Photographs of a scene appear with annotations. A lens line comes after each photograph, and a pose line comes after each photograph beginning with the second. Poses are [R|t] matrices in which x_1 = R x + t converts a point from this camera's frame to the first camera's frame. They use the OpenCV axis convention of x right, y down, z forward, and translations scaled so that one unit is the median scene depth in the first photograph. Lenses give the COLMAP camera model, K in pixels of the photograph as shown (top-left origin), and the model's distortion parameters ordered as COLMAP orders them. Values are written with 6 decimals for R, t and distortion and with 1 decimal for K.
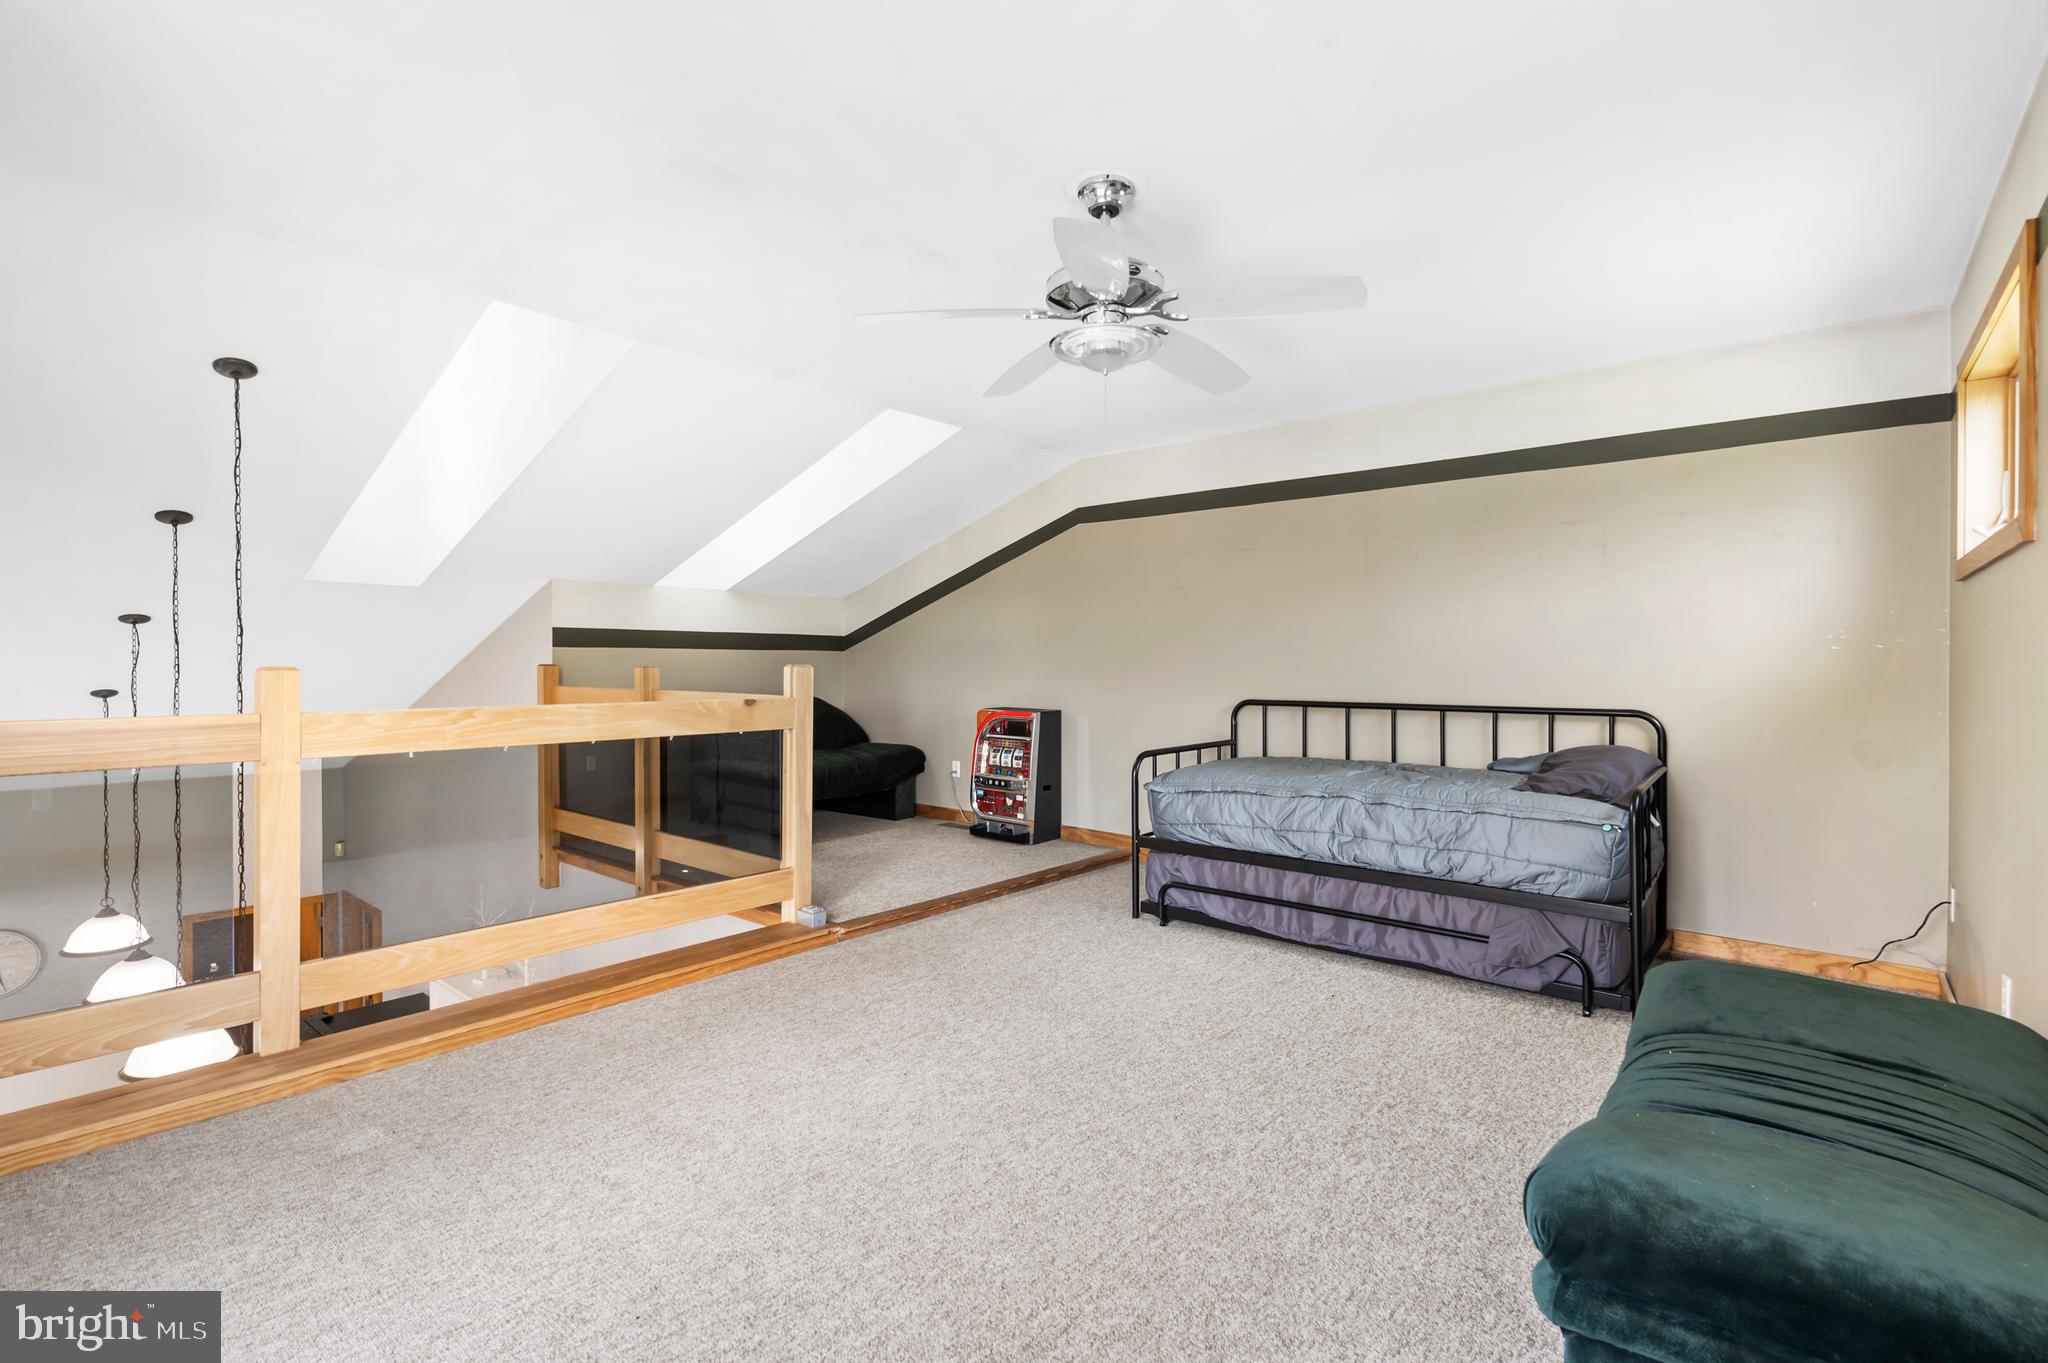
lens RADIAL K [[940.0, 0, 1020.1], [0, 940.0, 673.5], [0, 0, 1]] dist [-0.003260, 0.003415]
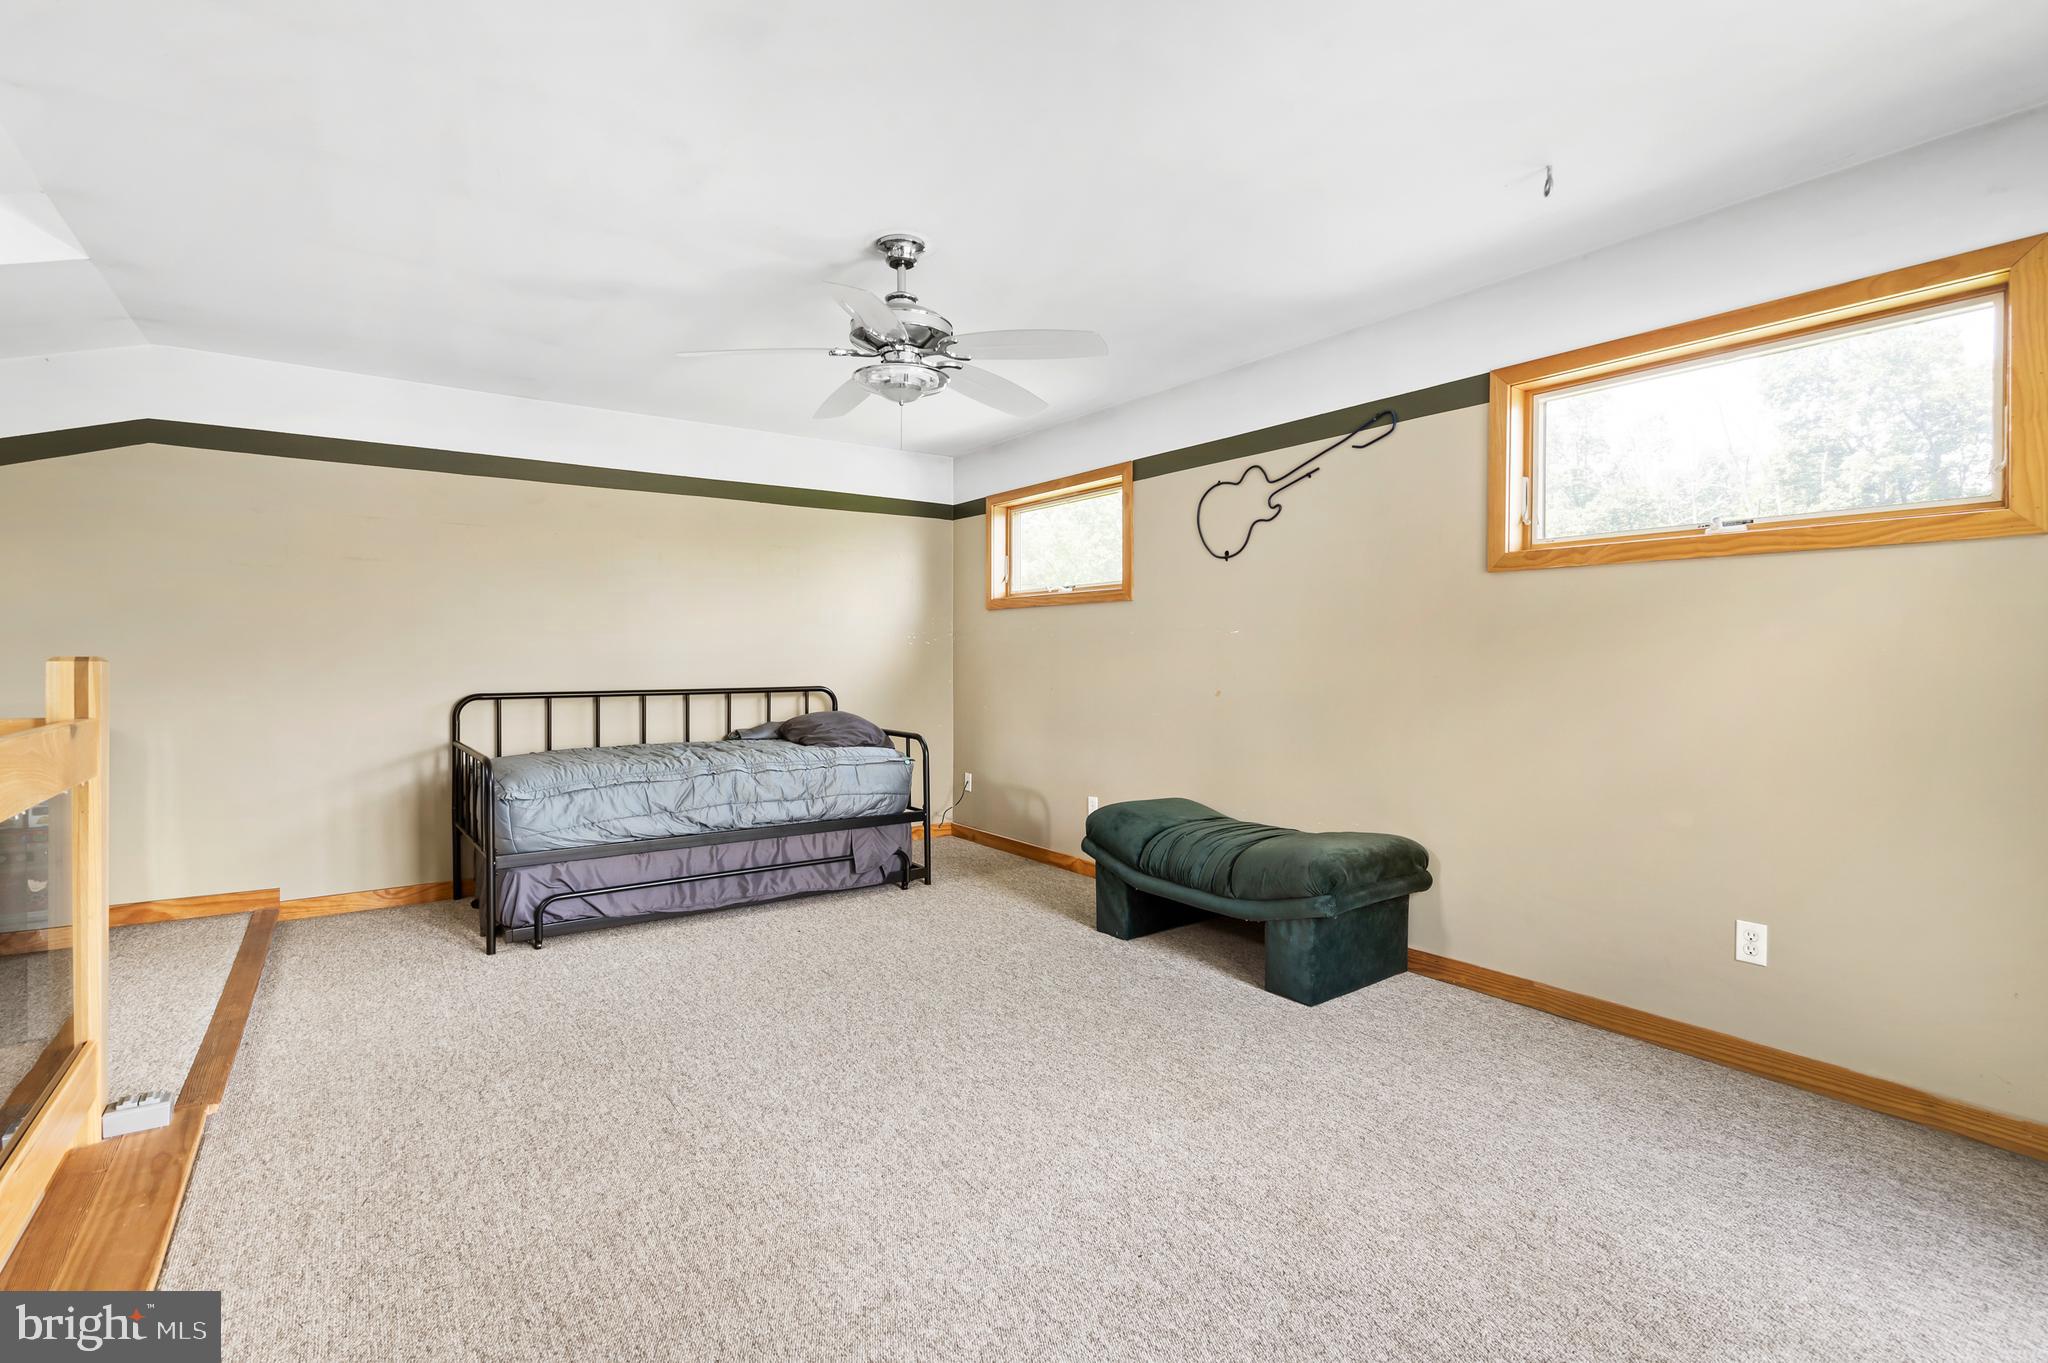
lens RADIAL K [[940.0, 0, 1007.6], [0, 940.0, 669.2], [0, 0, 1]] dist [-0.003260, 0.003415]
pose [[0.250756, -0.017626, 0.967890, -0.649506], [0.011556, 0.999817, 0.015214, -0.004355], [-0.967981, 0.007370, 0.250913, 0.381489]]
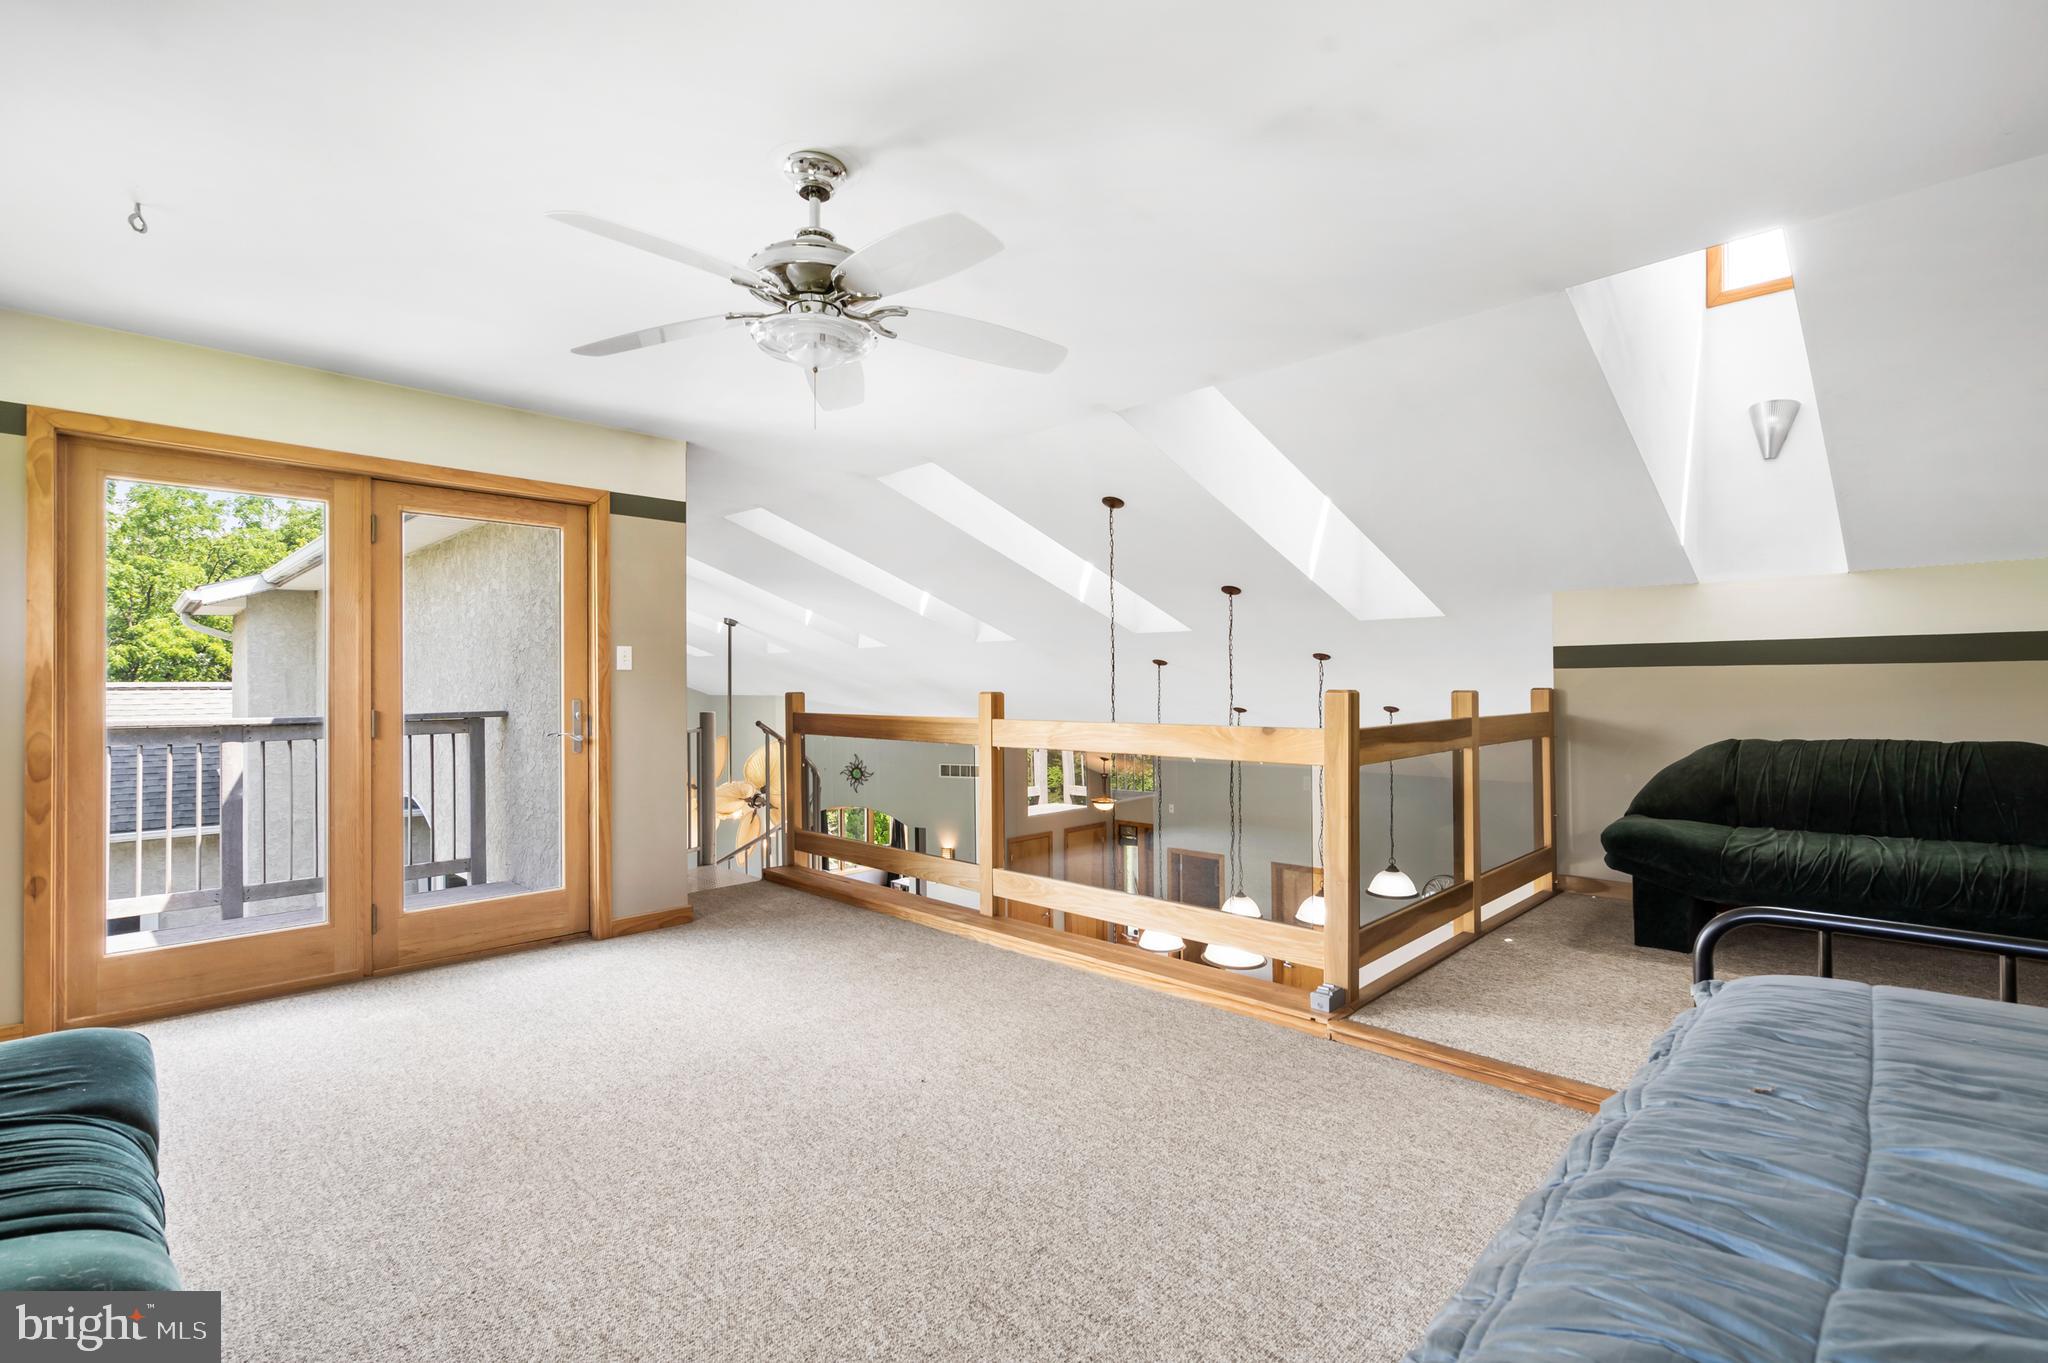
lens RADIAL K [[940.0, 0, 1026.0], [0, 940.0, 679.7], [0, 0, 1]] dist [-0.003260, 0.003415]
pose [[-0.075379, -0.008734, -0.997117, 0.637242], [-0.008243, 0.999933, -0.008136, -0.008807], [0.997121, 0.007606, -0.075446, 0.829083]]
